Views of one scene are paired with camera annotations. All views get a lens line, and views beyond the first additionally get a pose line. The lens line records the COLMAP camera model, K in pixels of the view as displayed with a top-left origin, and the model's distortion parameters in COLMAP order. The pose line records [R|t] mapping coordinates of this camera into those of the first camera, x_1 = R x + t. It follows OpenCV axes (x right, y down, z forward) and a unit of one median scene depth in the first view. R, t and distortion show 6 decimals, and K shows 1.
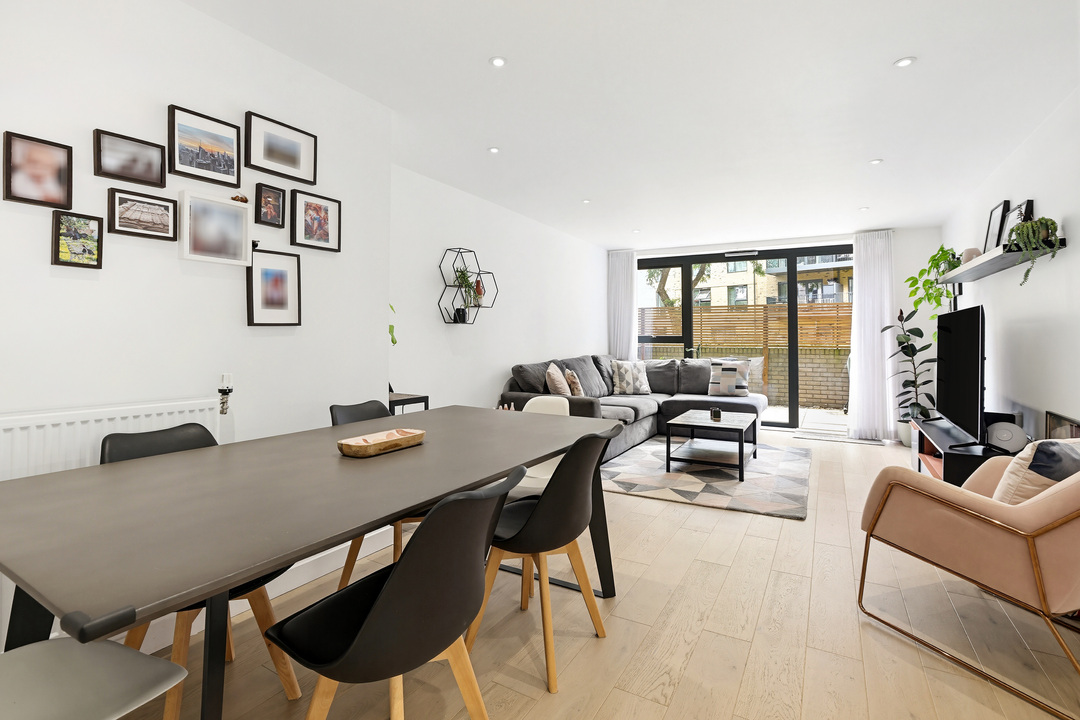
lens RADIAL K [[505.0, 0, 544.7], [0, 505.0, 353.4], [0, 0, 1]] dist [-0.016563, 0.000600]
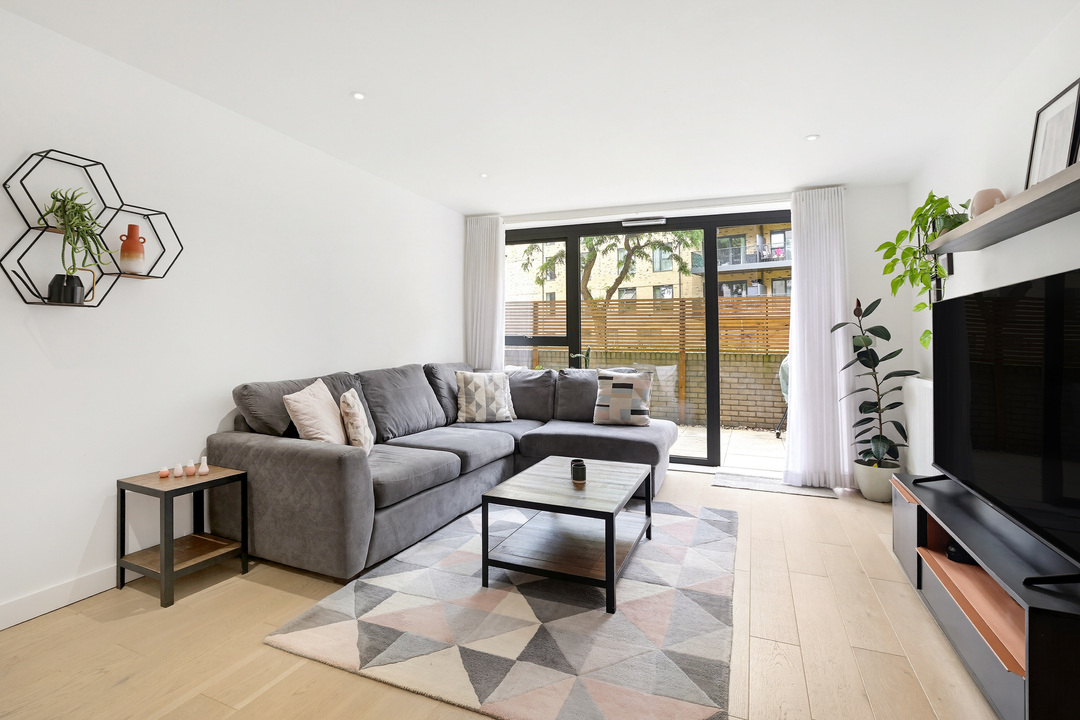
lens RADIAL K [[518.8, 0, 549.7], [0, 518.8, 339.0], [0, 0, 1]] dist [-0.031366, 0.000138]
pose [[0.990121, 0.007653, 0.140008, 0.161245], [-0.003184, 0.999479, -0.032121, -0.007717], [-0.140181, 0.031358, 0.989629, 0.302671]]
